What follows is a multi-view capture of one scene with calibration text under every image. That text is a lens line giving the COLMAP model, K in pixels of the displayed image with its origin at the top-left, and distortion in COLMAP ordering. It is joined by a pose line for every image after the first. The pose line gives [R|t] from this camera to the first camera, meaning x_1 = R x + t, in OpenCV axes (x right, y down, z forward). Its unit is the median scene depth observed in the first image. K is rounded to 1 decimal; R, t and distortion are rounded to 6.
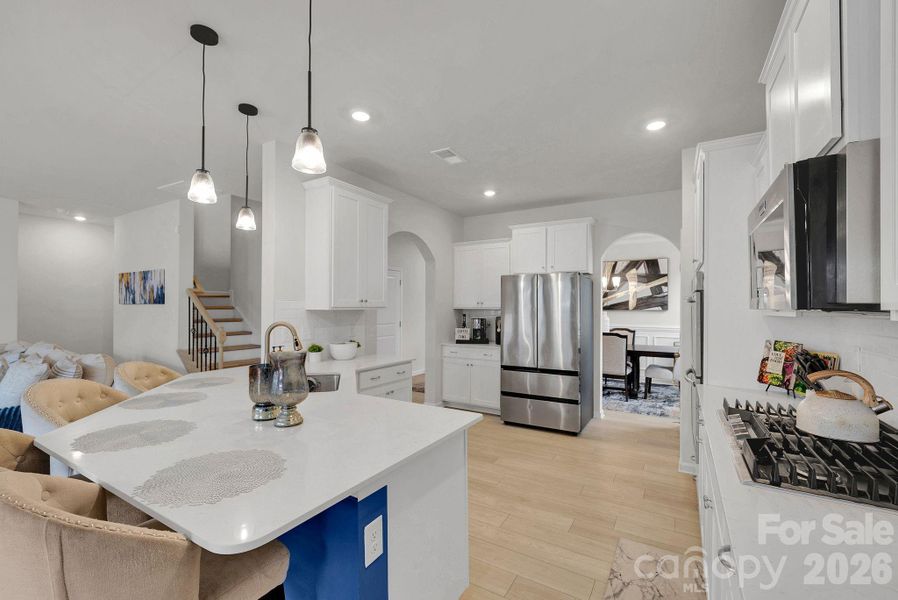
lens RADIAL K [[391.1, 0, 448.5], [0, 391.1, 303.3], [0, 0, 1]] dist [-0.001259, -0.000215]
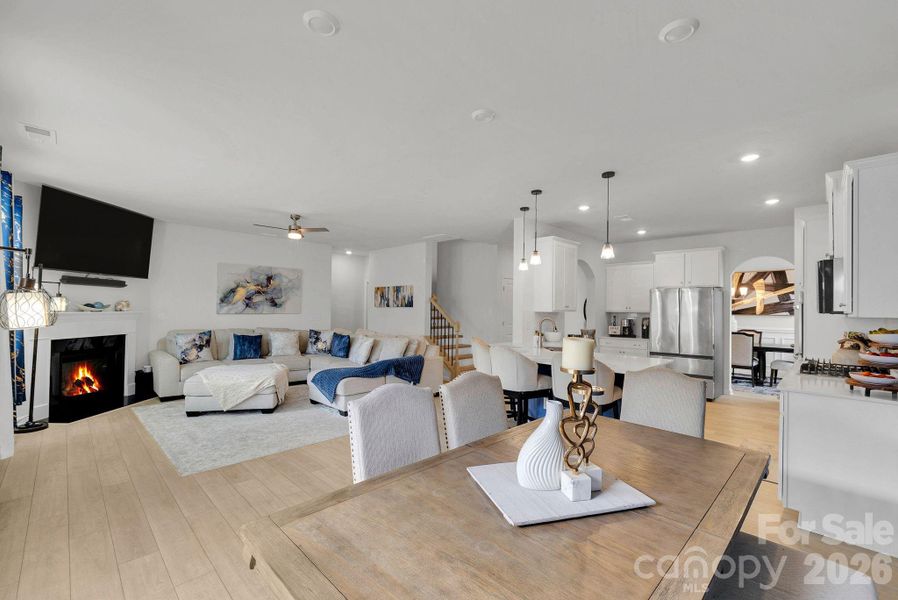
lens RADIAL K [[385.6, 0, 446.5], [0, 385.6, 303.3], [0, 0, 1]] dist [-0.000617, -0.000080]
pose [[0.968811, 0.004093, -0.247768, -0.183654], [-0.005847, 0.999963, -0.006345, -0.004205], [0.247732, 0.007596, 0.968799, -0.423878]]
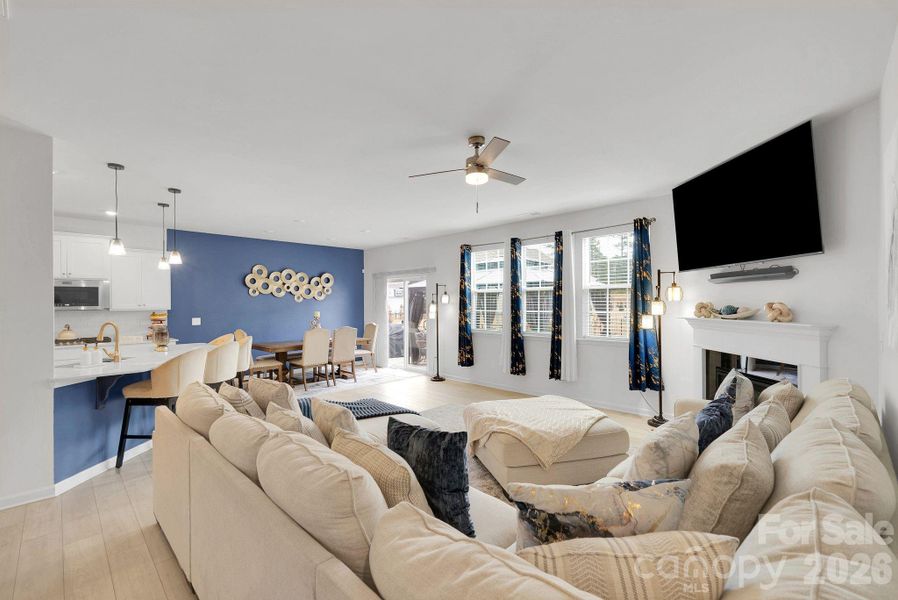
lens RADIAL K [[391.1, 0, 448.5], [0, 391.1, 303.3], [0, 0, 1]] dist [-0.001259, -0.000215]
pose [[-0.969946, -0.001061, 0.243319, -0.872252], [-0.001759, 0.999995, -0.002650, -0.008817], [-0.243315, -0.002998, -0.969943, 0.903007]]
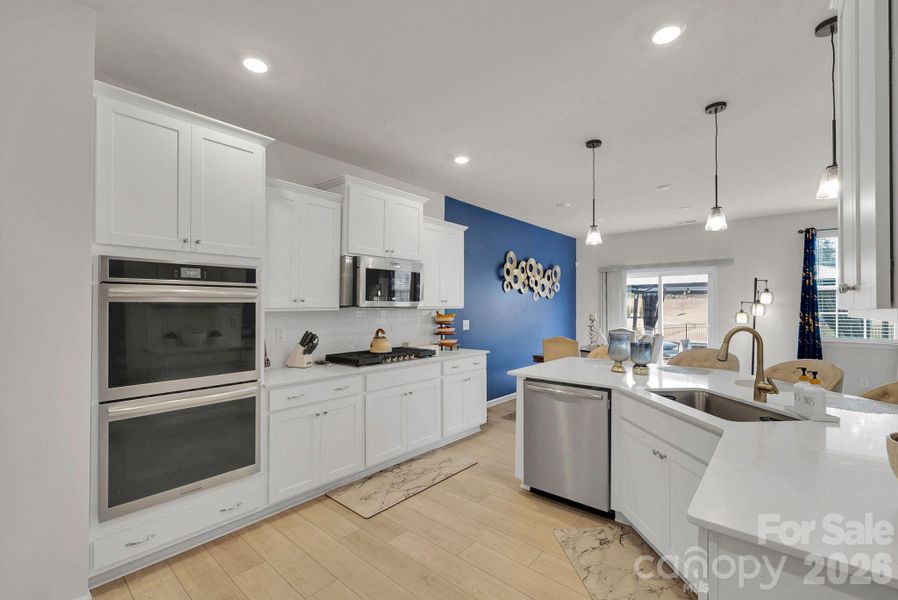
lens RADIAL K [[386.4, 0, 450.8], [0, 386.4, 302.4], [0, 0, 1]] dist [0.000861, -0.000121]
pose [[-0.984513, -0.006853, 0.175176, 0.021257], [-0.009583, 0.999845, -0.014739, 0.007124], [-0.175048, -0.016189, -0.984427, 0.792227]]
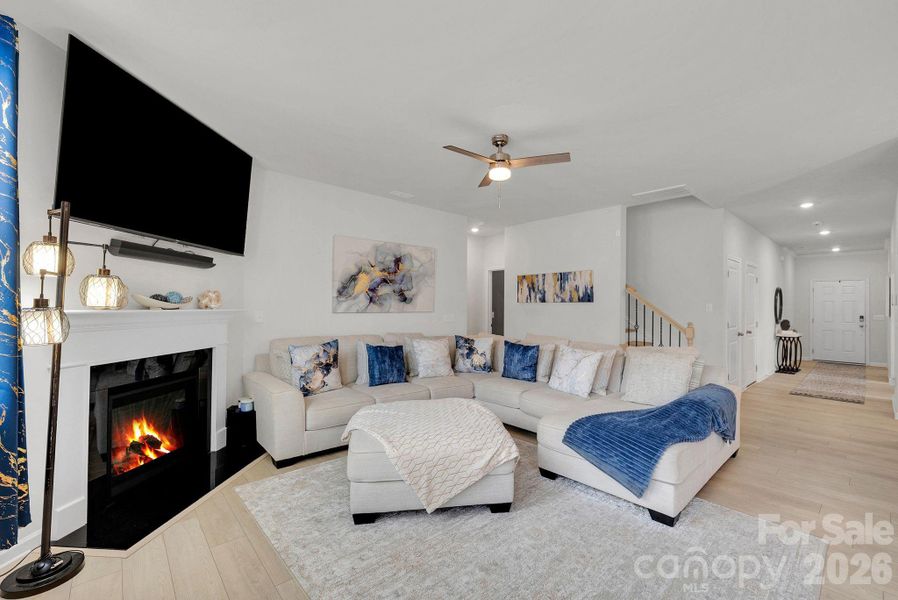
lens RADIAL K [[386.4, 0, 450.8], [0, 386.4, 302.4], [0, 0, 1]] dist [0.000861, -0.000121]
pose [[0.950810, -0.000601, -0.309776, -0.680703], [-0.000905, 0.999988, -0.004717, 0.006792], [0.309775, 0.004765, 0.950798, -0.127928]]
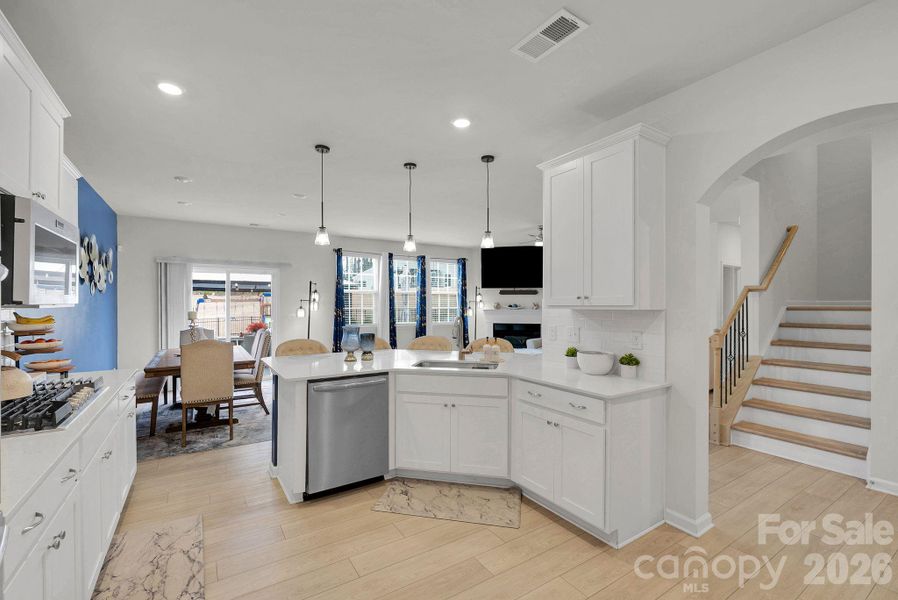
lens RADIAL K [[386.4, 0, 450.8], [0, 386.4, 302.4], [0, 0, 1]] dist [0.000861, -0.000121]
pose [[-0.446043, -0.013748, -0.894906, 0.327614], [-0.001754, 0.999894, -0.014486, 0.008681], [0.895010, -0.004892, -0.446020, 0.656363]]
